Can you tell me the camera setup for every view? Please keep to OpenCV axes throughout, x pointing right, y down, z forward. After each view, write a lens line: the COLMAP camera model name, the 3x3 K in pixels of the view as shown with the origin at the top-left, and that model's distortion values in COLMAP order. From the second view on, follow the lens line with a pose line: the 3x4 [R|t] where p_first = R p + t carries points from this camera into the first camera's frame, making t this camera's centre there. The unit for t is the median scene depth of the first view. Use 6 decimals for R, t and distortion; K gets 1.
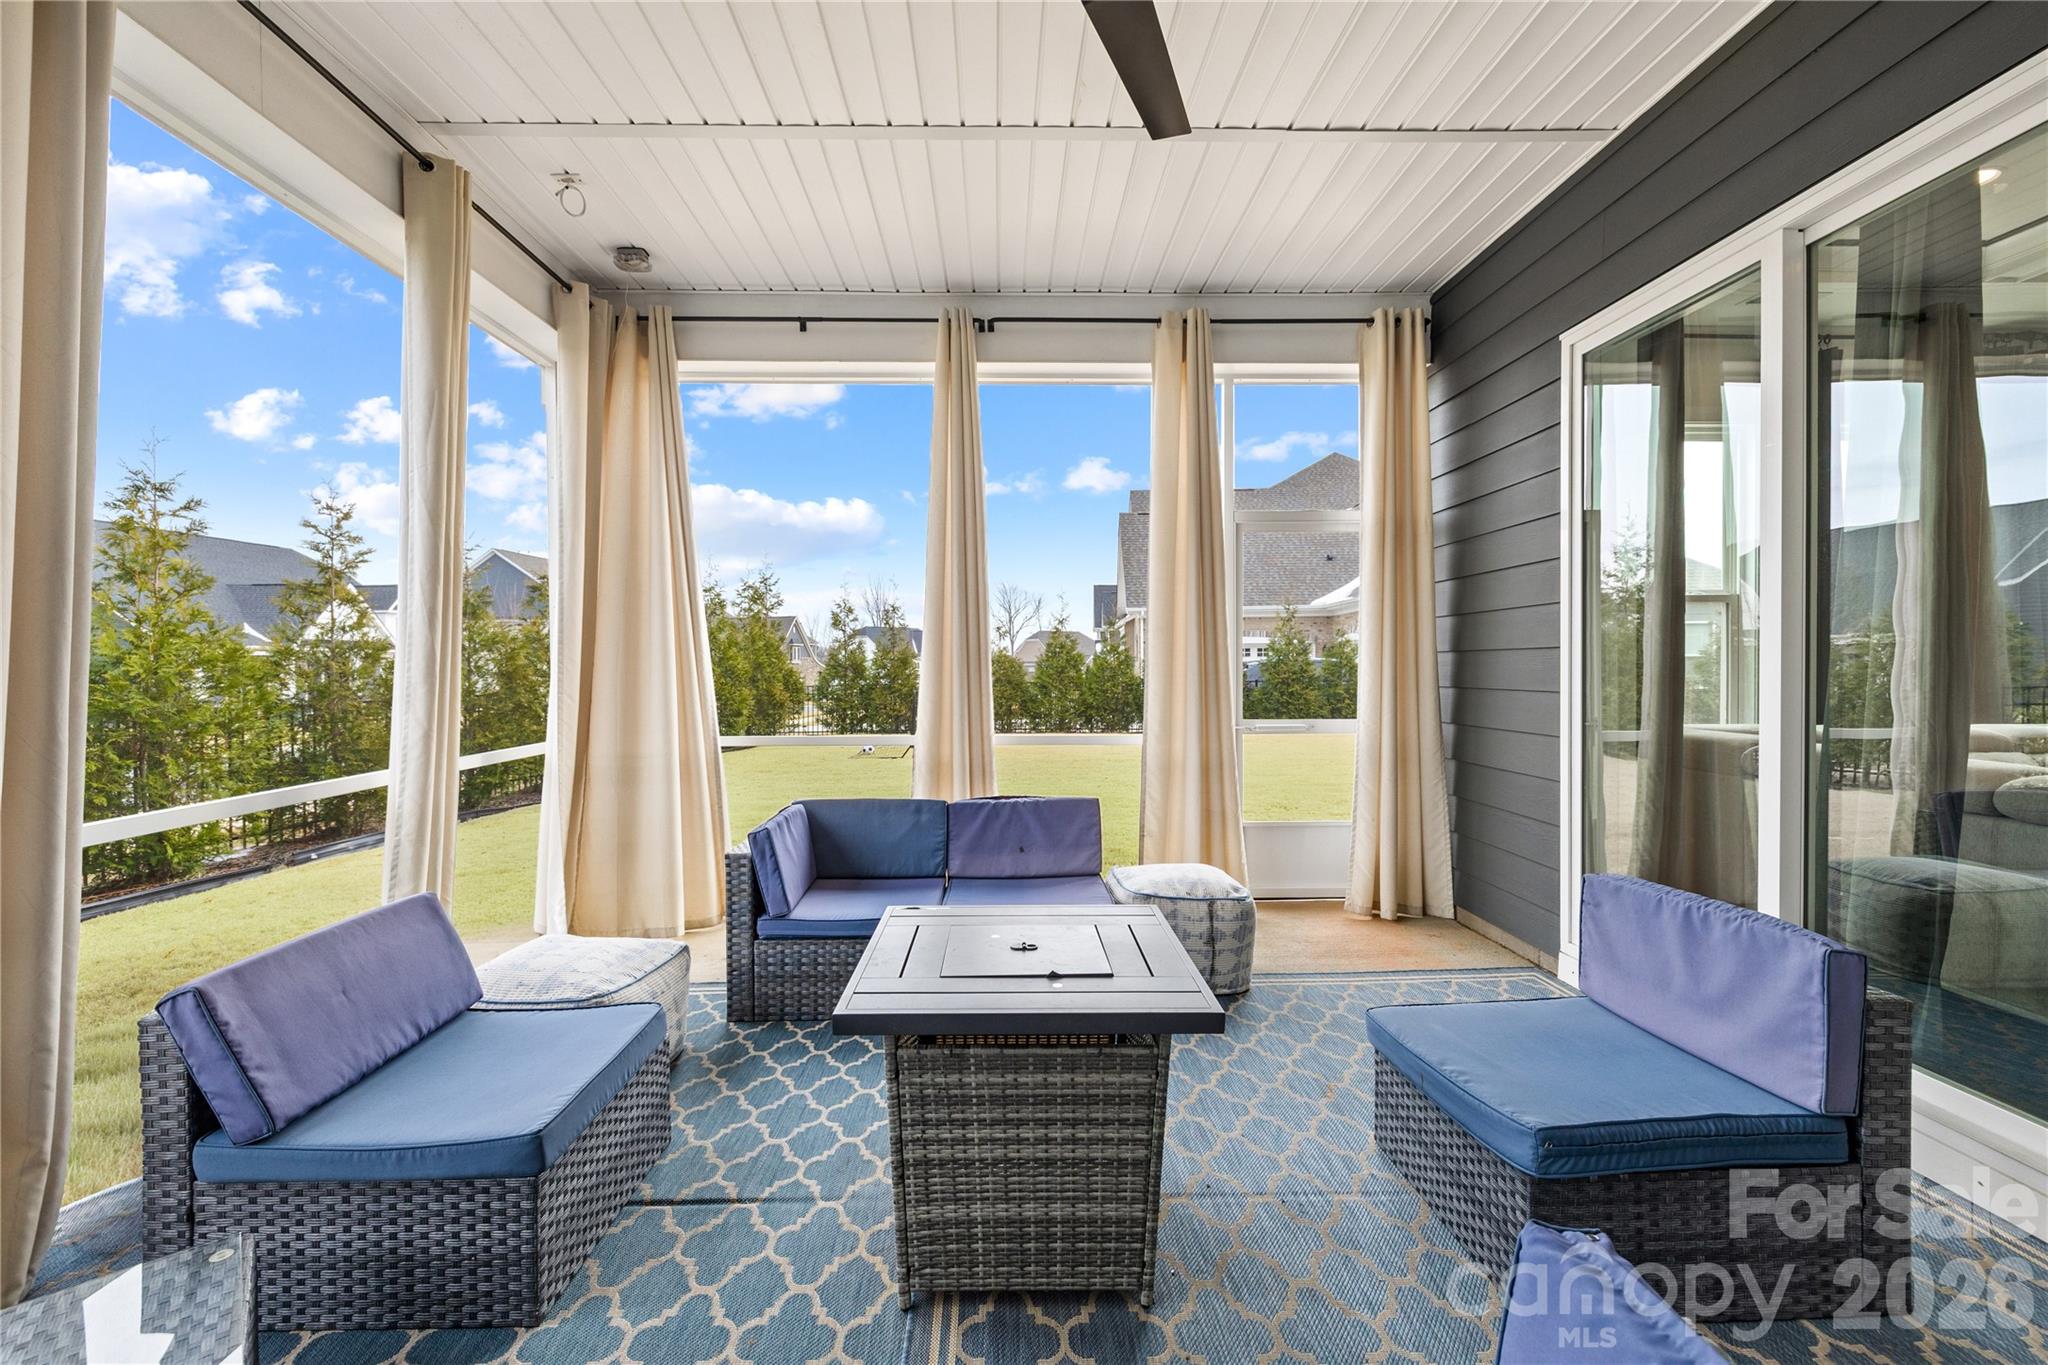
lens RADIAL K [[858.0, 0, 1007.8], [0, 858.0, 671.9], [0, 0, 1]] dist [-0.001826, -0.000134]
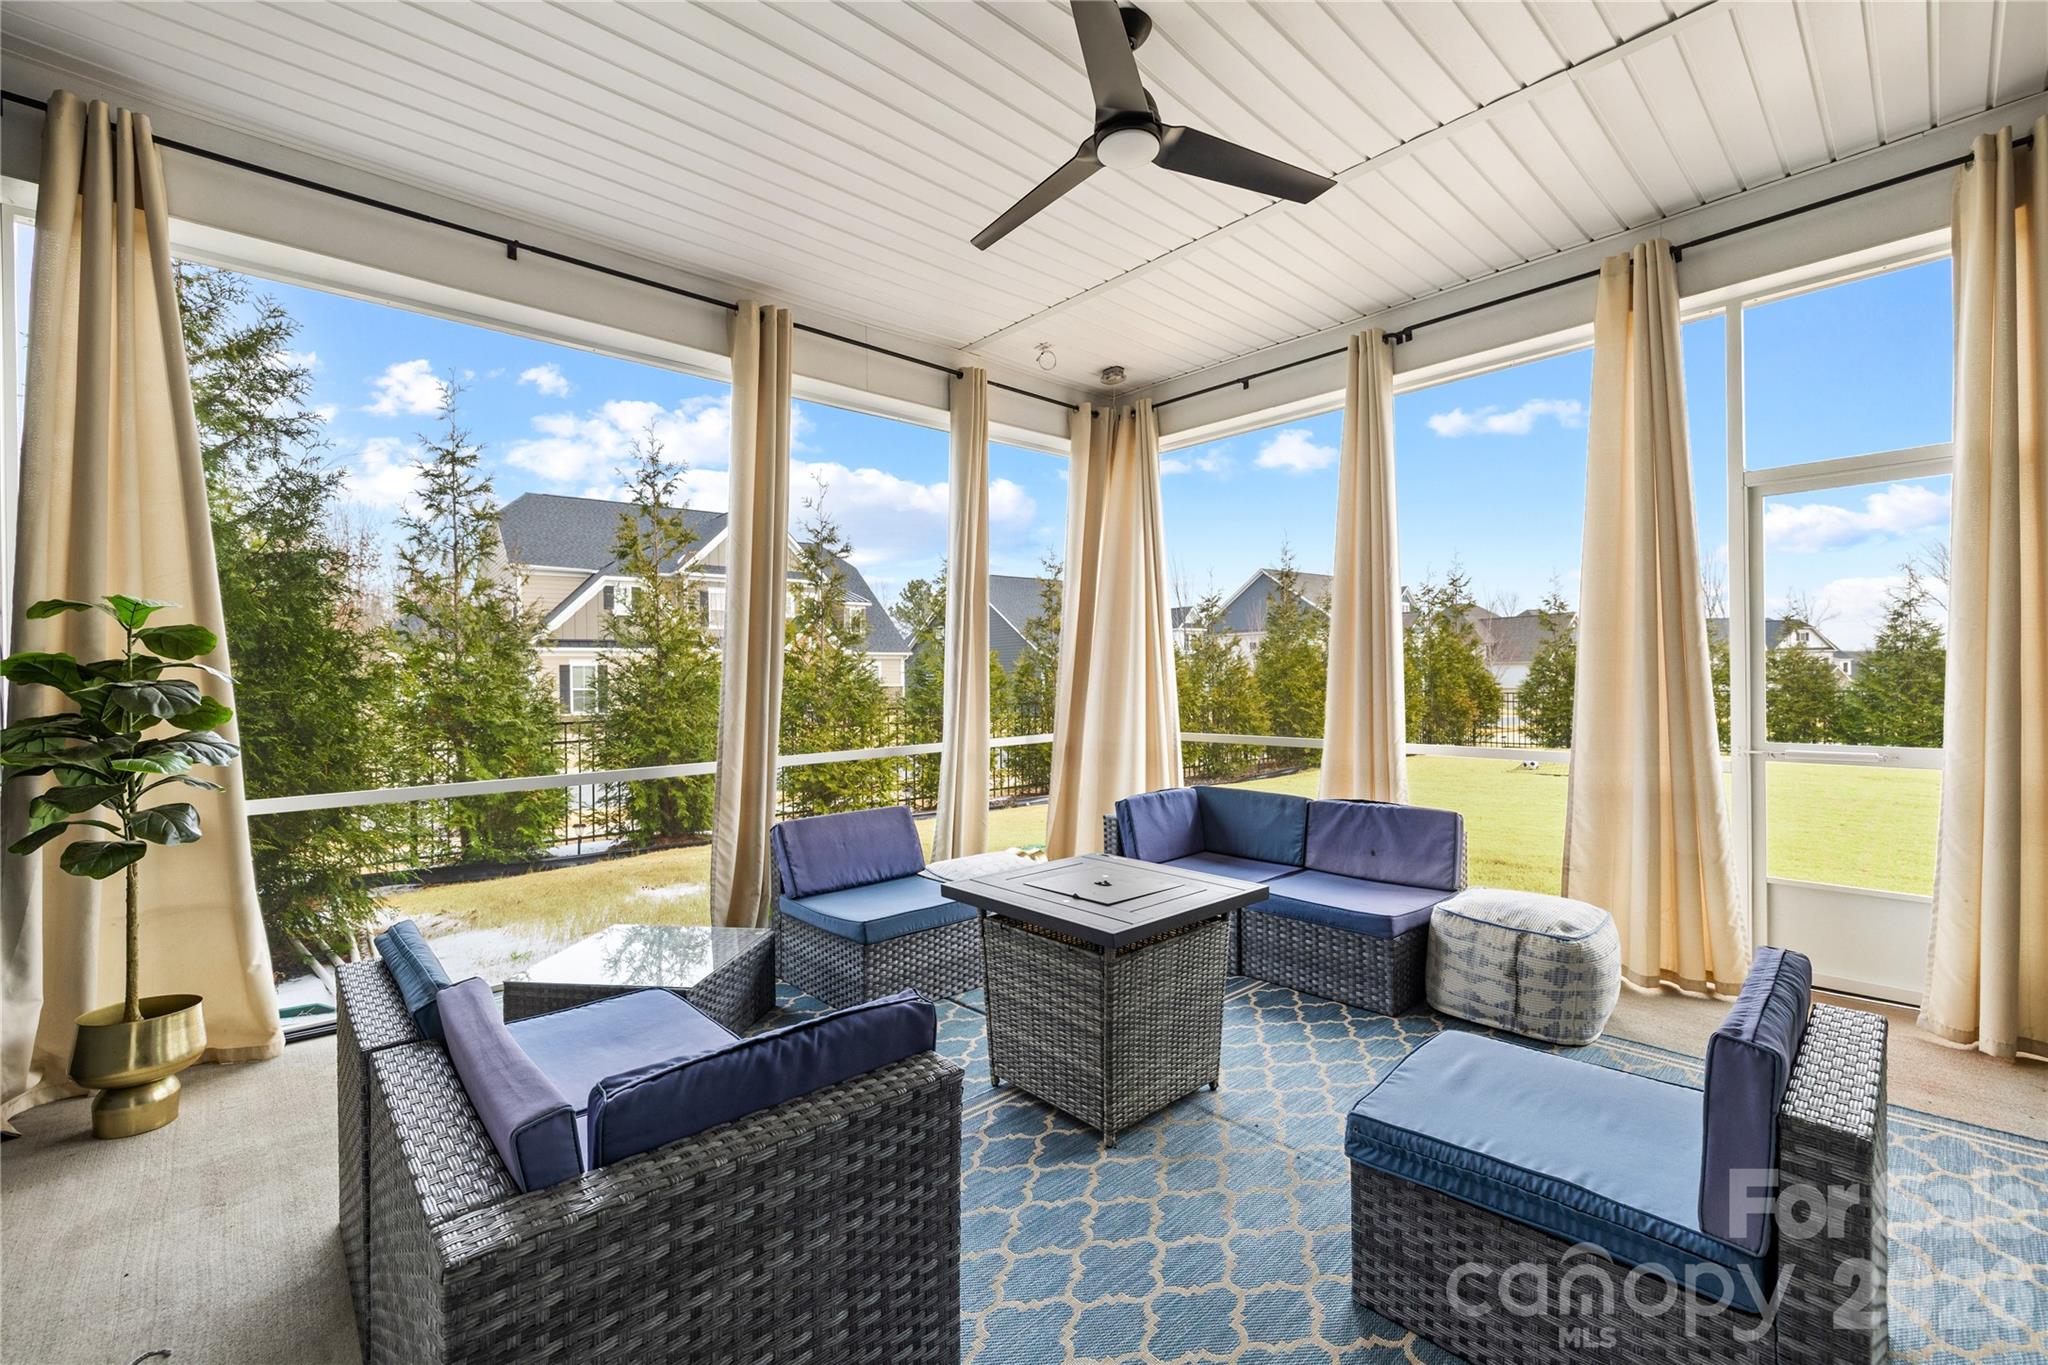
lens RADIAL K [[858.0, 0, 1007.8], [0, 858.0, 671.9], [0, 0, 1]] dist [-0.001826, -0.000134]
pose [[0.655727, -0.008552, -0.754950, 0.505683], [0.004025, 0.999961, -0.007831, -0.004749], [0.754987, 0.002096, 0.655736, -0.011027]]
